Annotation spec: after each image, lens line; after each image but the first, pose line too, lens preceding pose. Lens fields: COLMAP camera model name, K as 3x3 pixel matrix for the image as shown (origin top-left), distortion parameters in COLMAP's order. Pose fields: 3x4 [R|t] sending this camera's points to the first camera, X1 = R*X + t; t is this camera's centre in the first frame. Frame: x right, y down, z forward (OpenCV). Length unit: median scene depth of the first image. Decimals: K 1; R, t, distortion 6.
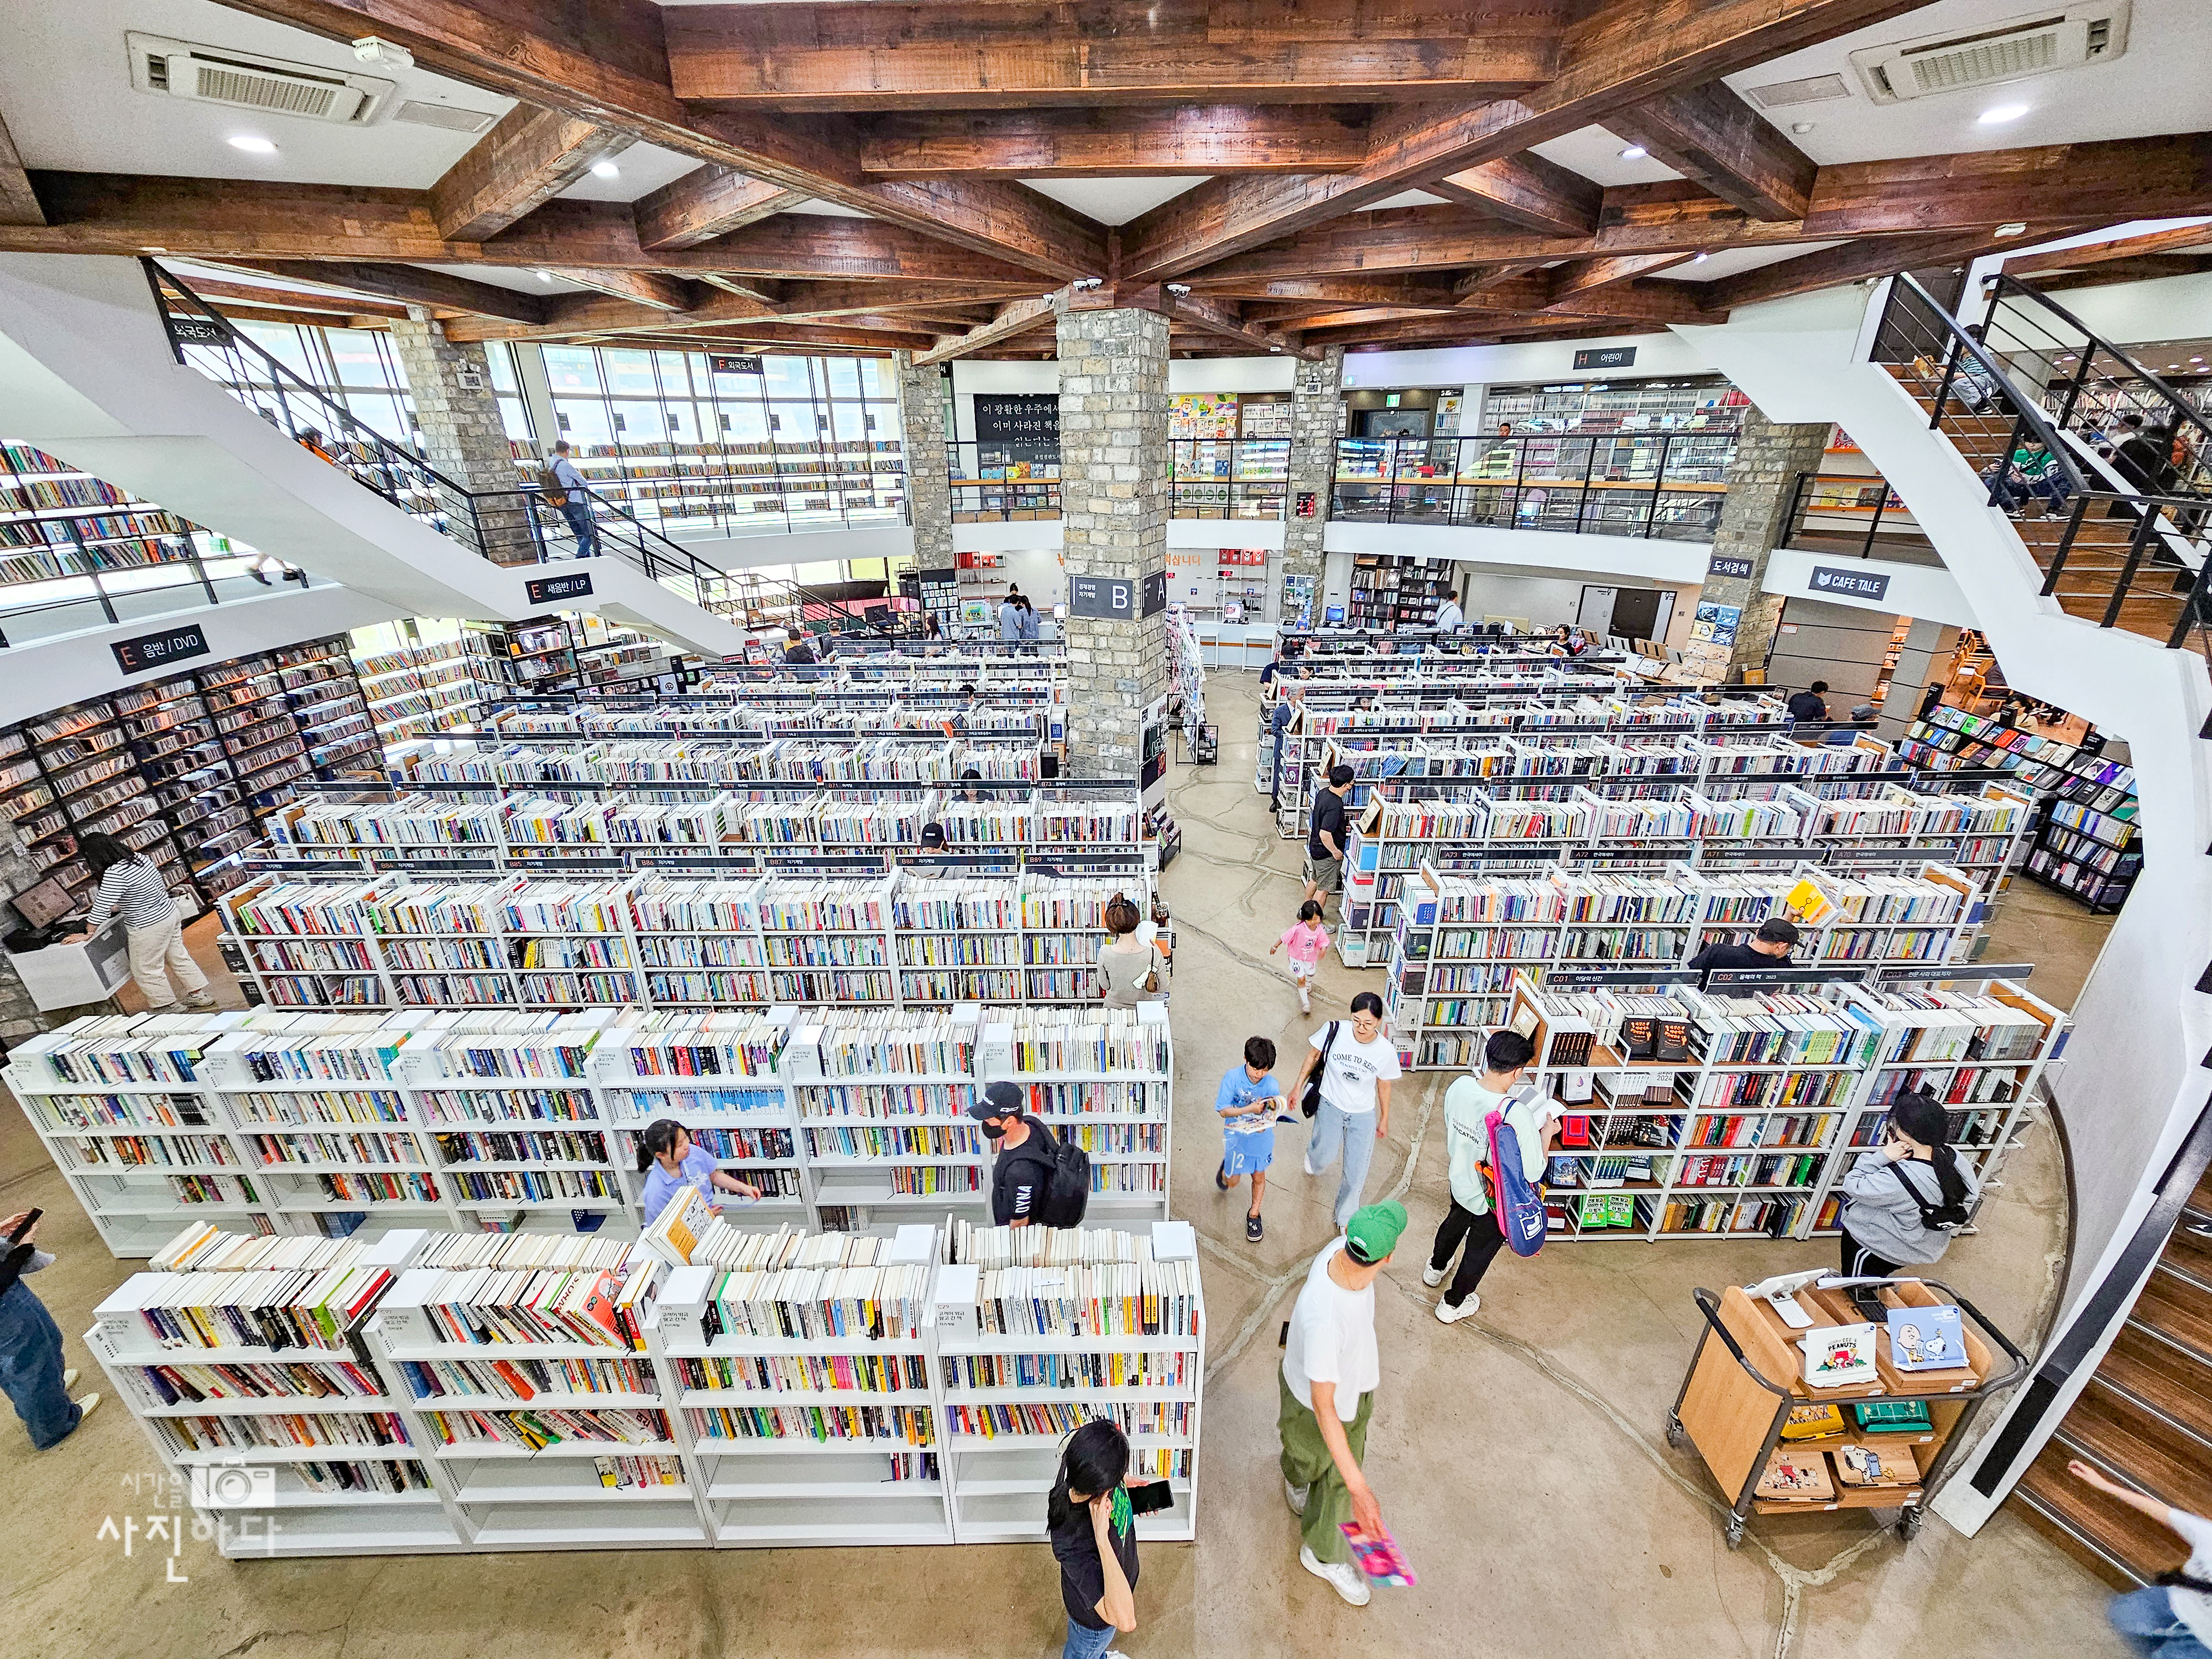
lens RADIAL K [[900.0, 0, 1106.9], [0, 900.0, 838.5], [0, 0, 1]] dist [-0.000693, 0.000960]
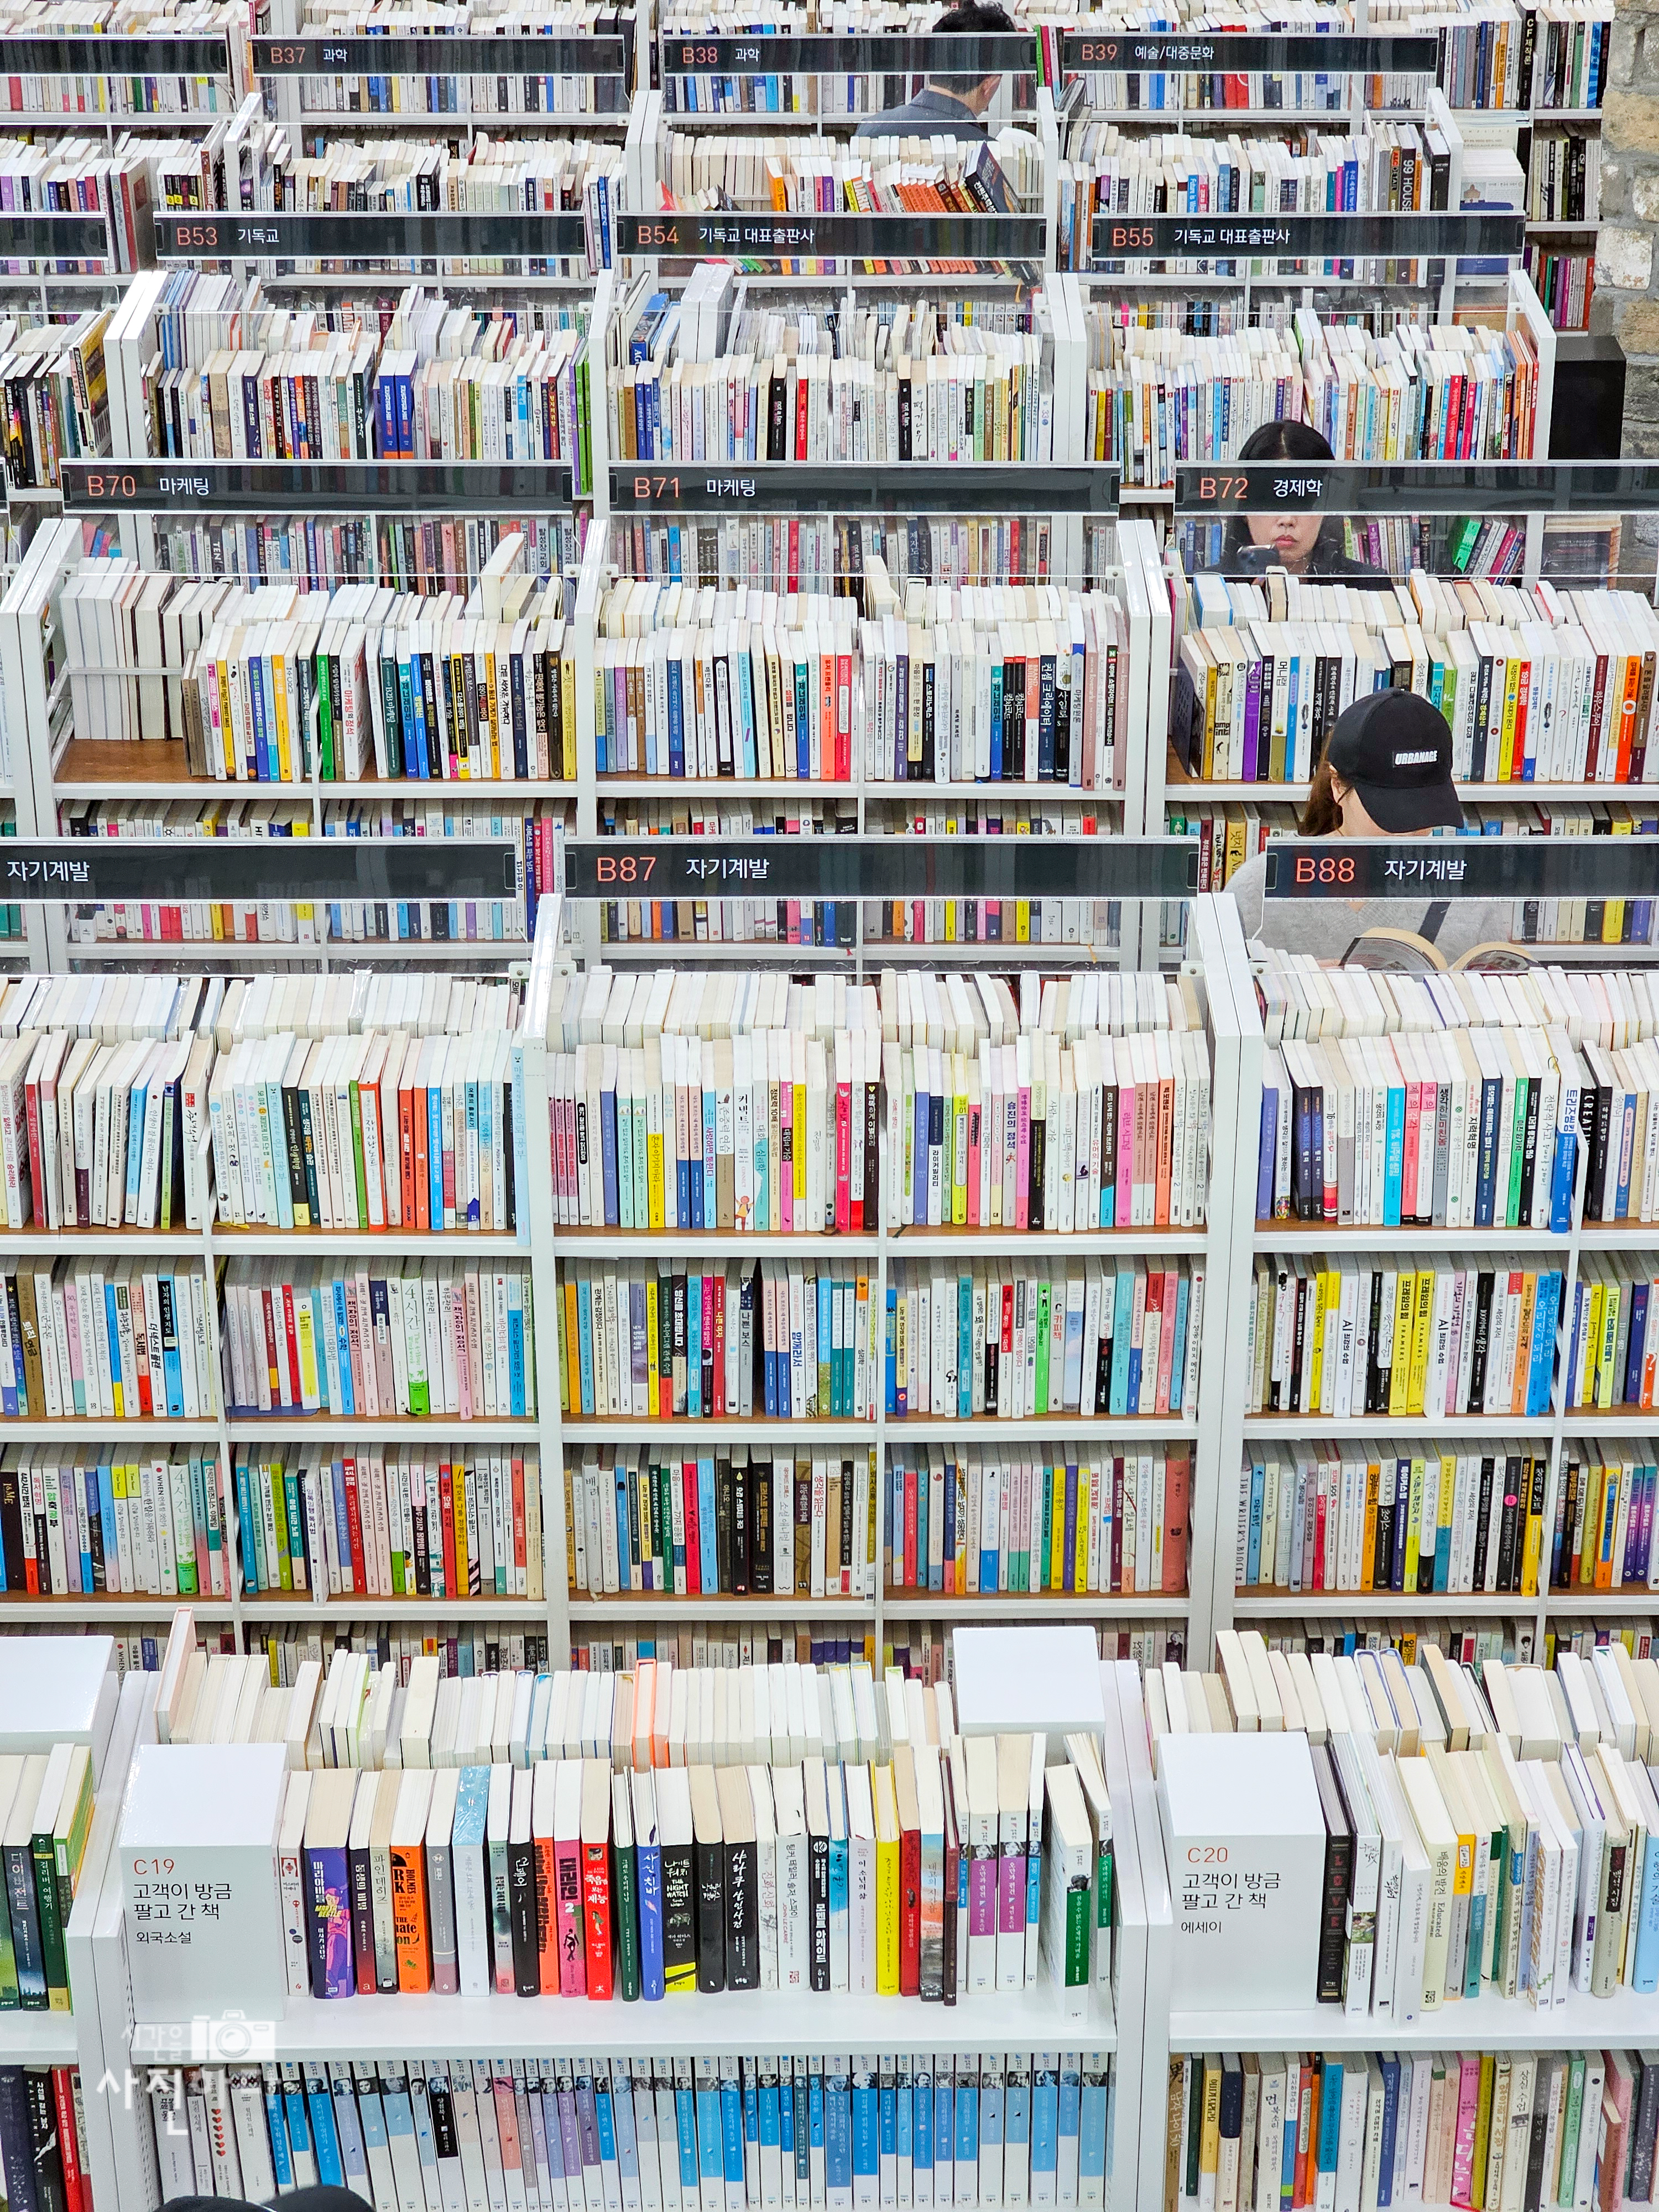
lens RADIAL K [[4292.8, 0, 831.9], [0, 4292.8, 1104.8], [0, 0, 1]] dist [-0.056593, 0.000000]
pose [[0.999985, 0.003900, 0.003887, -0.269529], [-0.004136, 0.998035, 0.062514, 0.015478], [-0.003635, -0.062529, 0.998036, 0.084218]]
